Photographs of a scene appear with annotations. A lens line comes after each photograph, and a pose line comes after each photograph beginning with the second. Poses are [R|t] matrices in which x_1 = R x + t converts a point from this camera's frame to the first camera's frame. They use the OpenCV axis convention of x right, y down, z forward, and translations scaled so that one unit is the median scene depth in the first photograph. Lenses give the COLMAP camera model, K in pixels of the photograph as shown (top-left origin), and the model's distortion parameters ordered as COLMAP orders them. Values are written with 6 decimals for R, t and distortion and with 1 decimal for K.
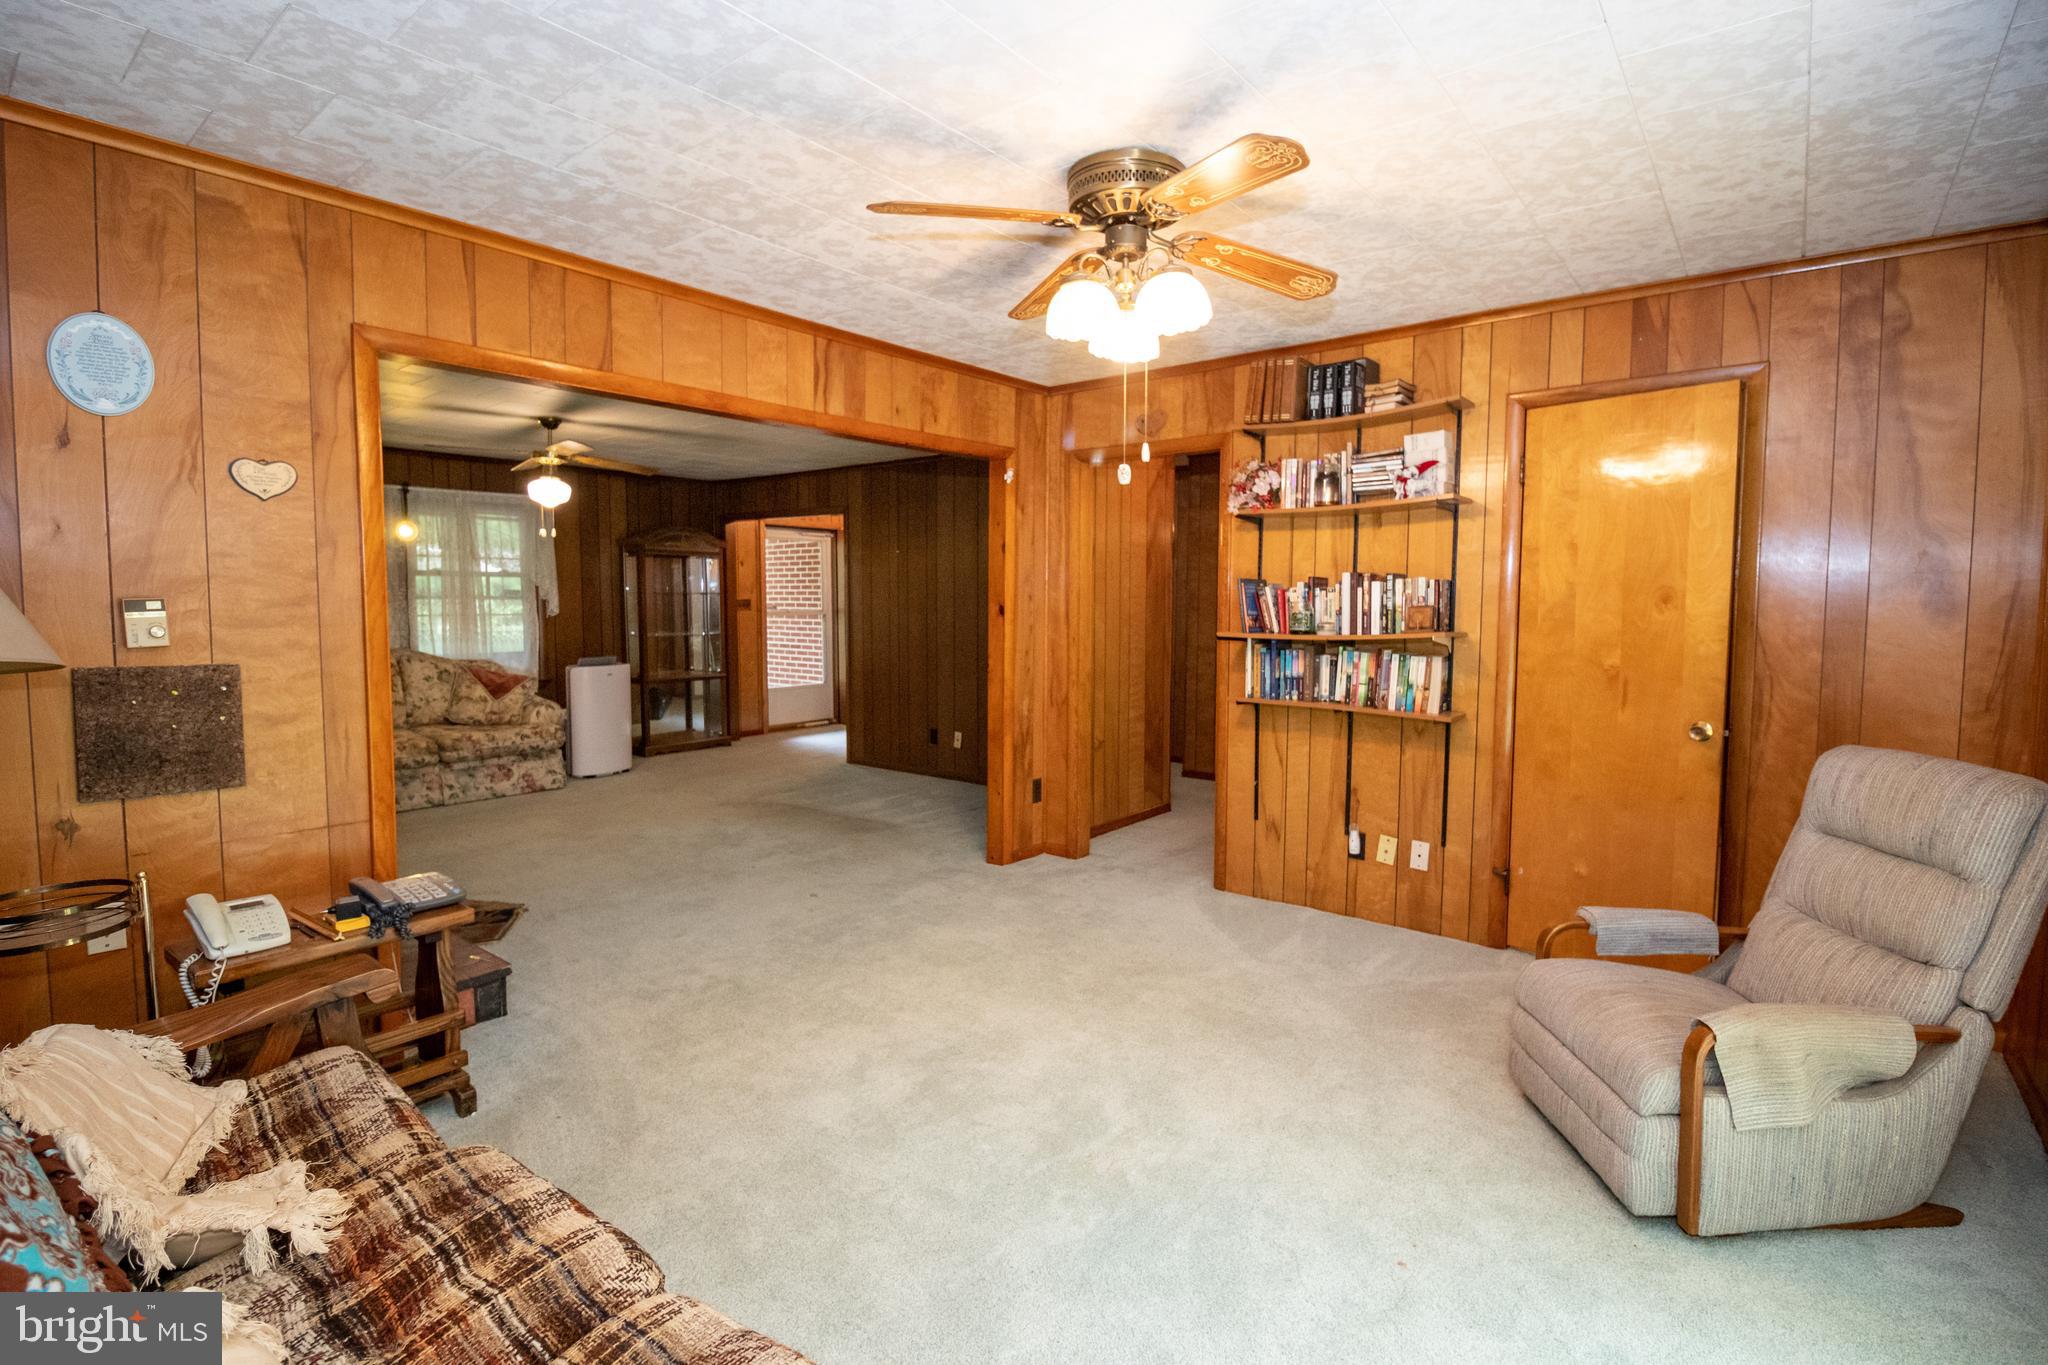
lens RADIAL K [[968.2, 0, 1099.1], [0, 968.2, 671.1], [0, 0, 1]] dist [-0.022091, -0.000106]
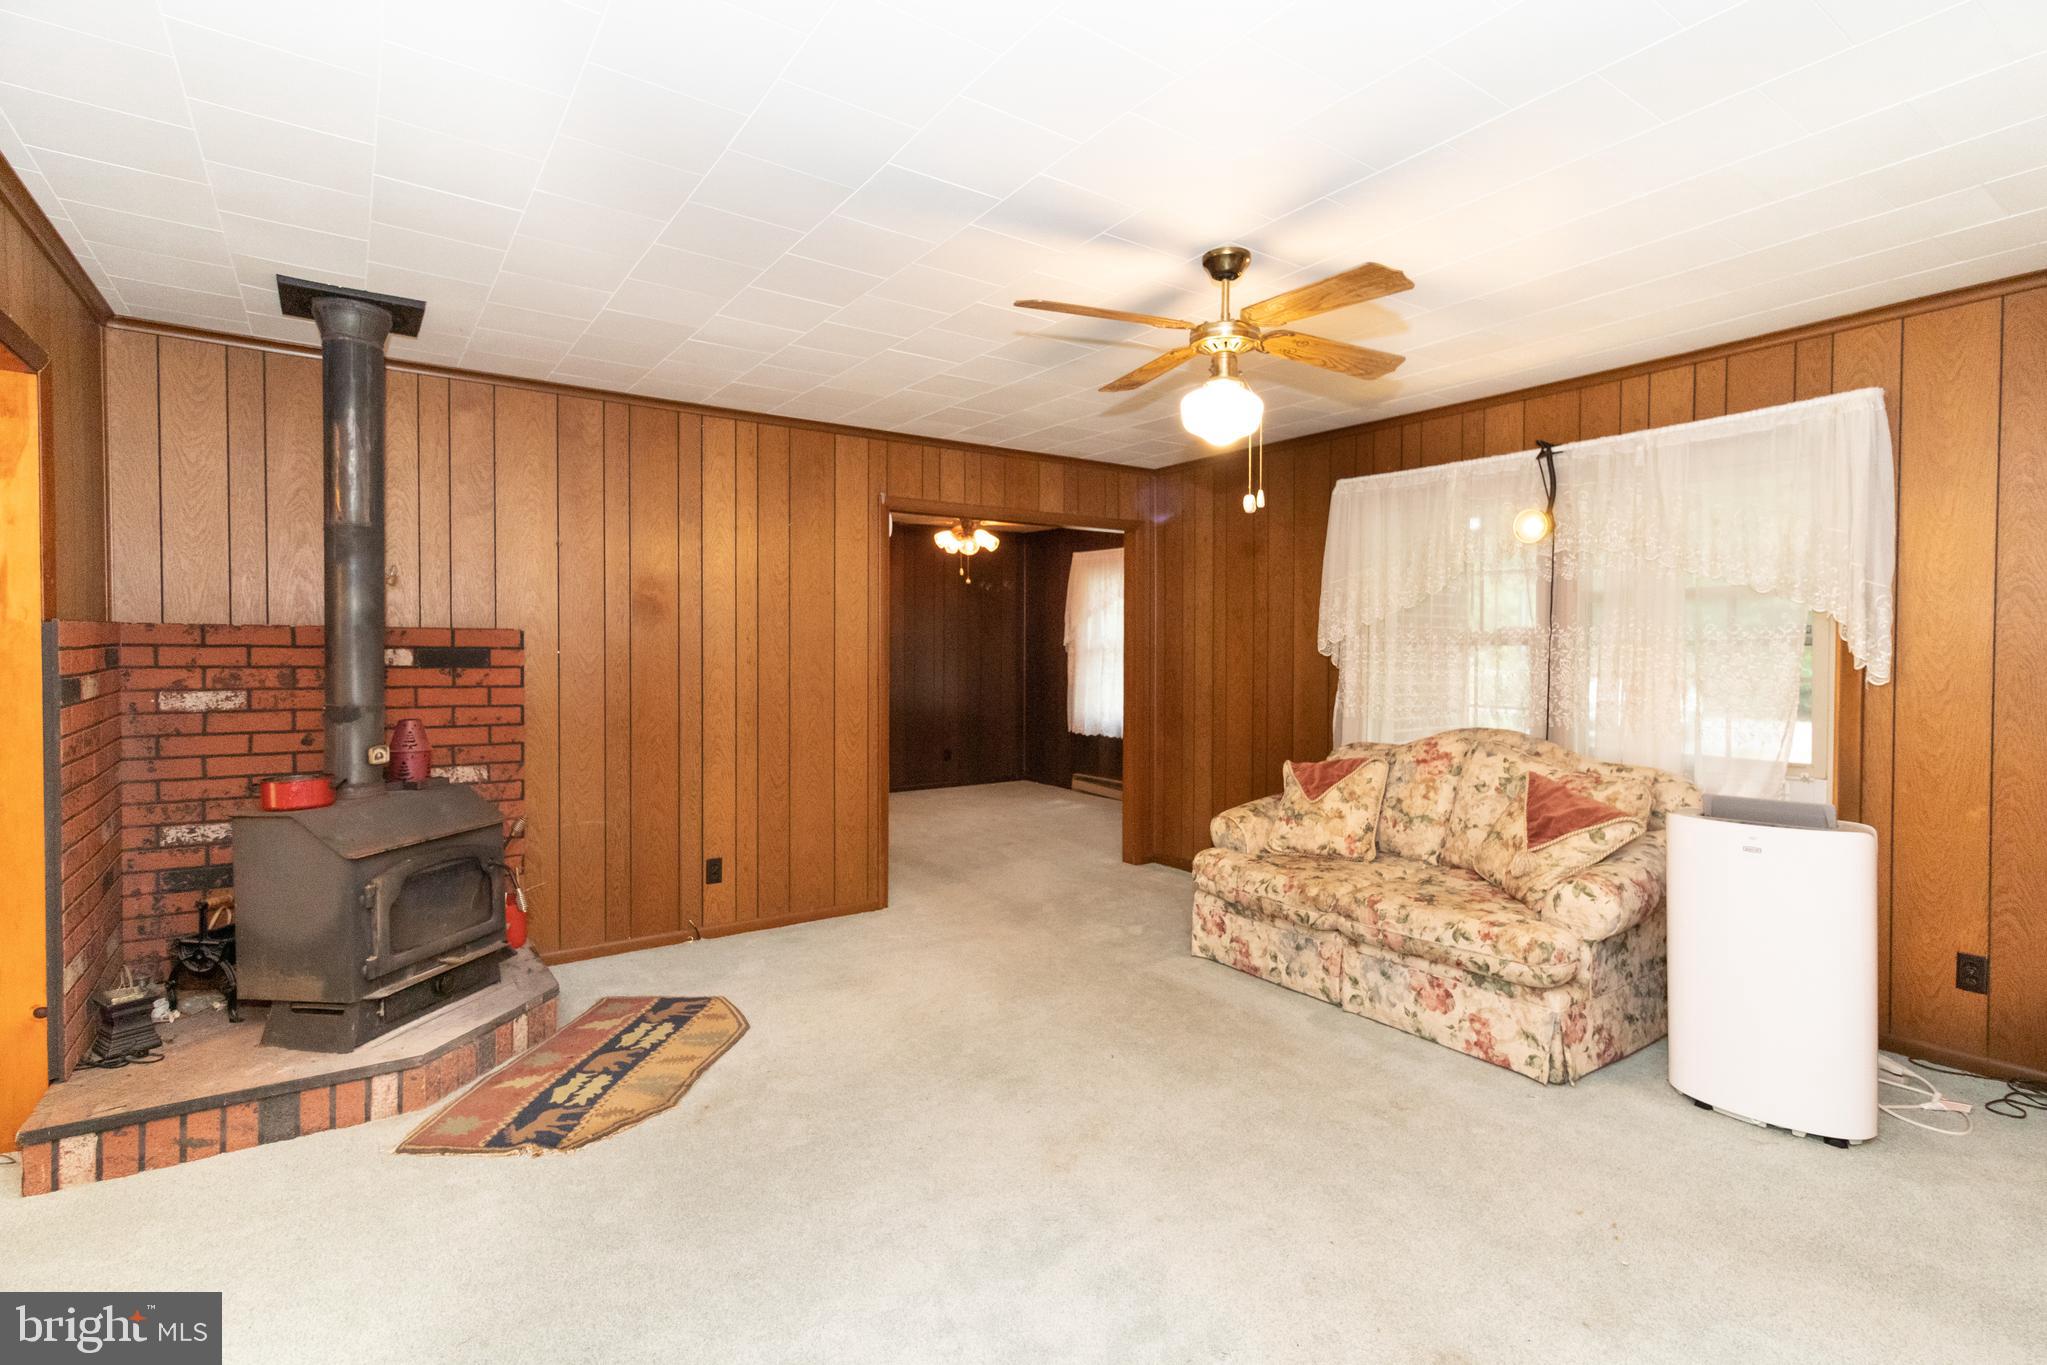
lens RADIAL K [[975.9, 0, 1050.0], [0, 975.9, 665.6], [0, 0, 1]] dist [0.004570, 0.000433]
pose [[-0.328002, 0.011445, -0.944608, -0.087807], [-0.071127, 0.996789, 0.036775, -0.071070], [0.941995, 0.079249, -0.326135, 1.022263]]
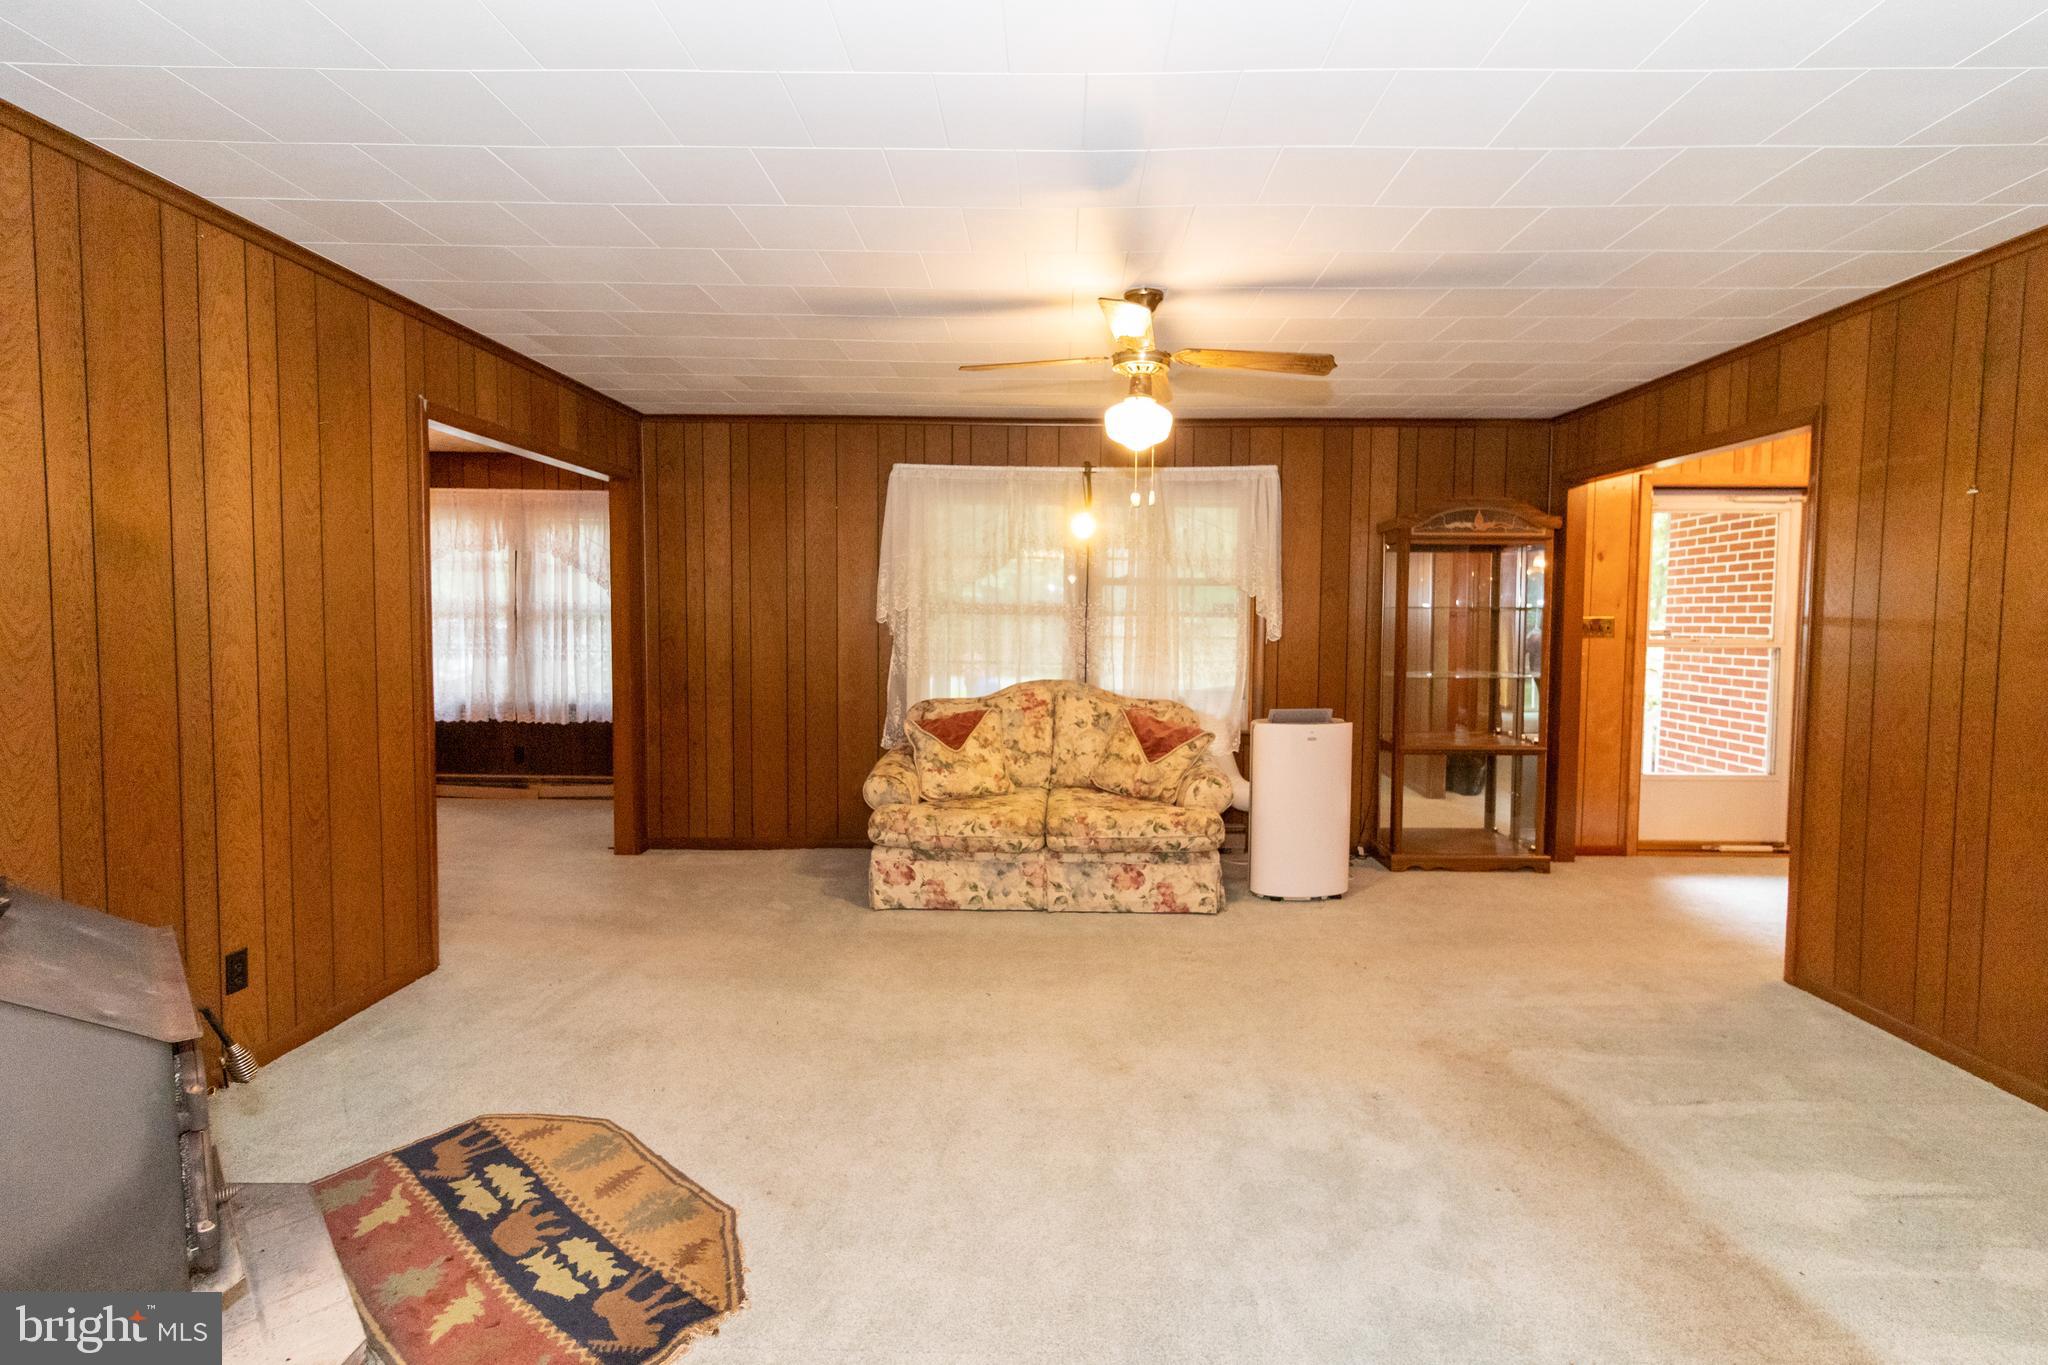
lens RADIAL K [[971.3, 0, 1032.2], [0, 971.3, 667.4], [0, 0, 1]] dist [0.004019, 0.000317]
pose [[0.566710, 0.042184, -0.822837, -0.120460], [-0.065916, 0.997809, 0.005756, -0.039909], [0.821277, 0.050976, 0.568248, 0.589955]]
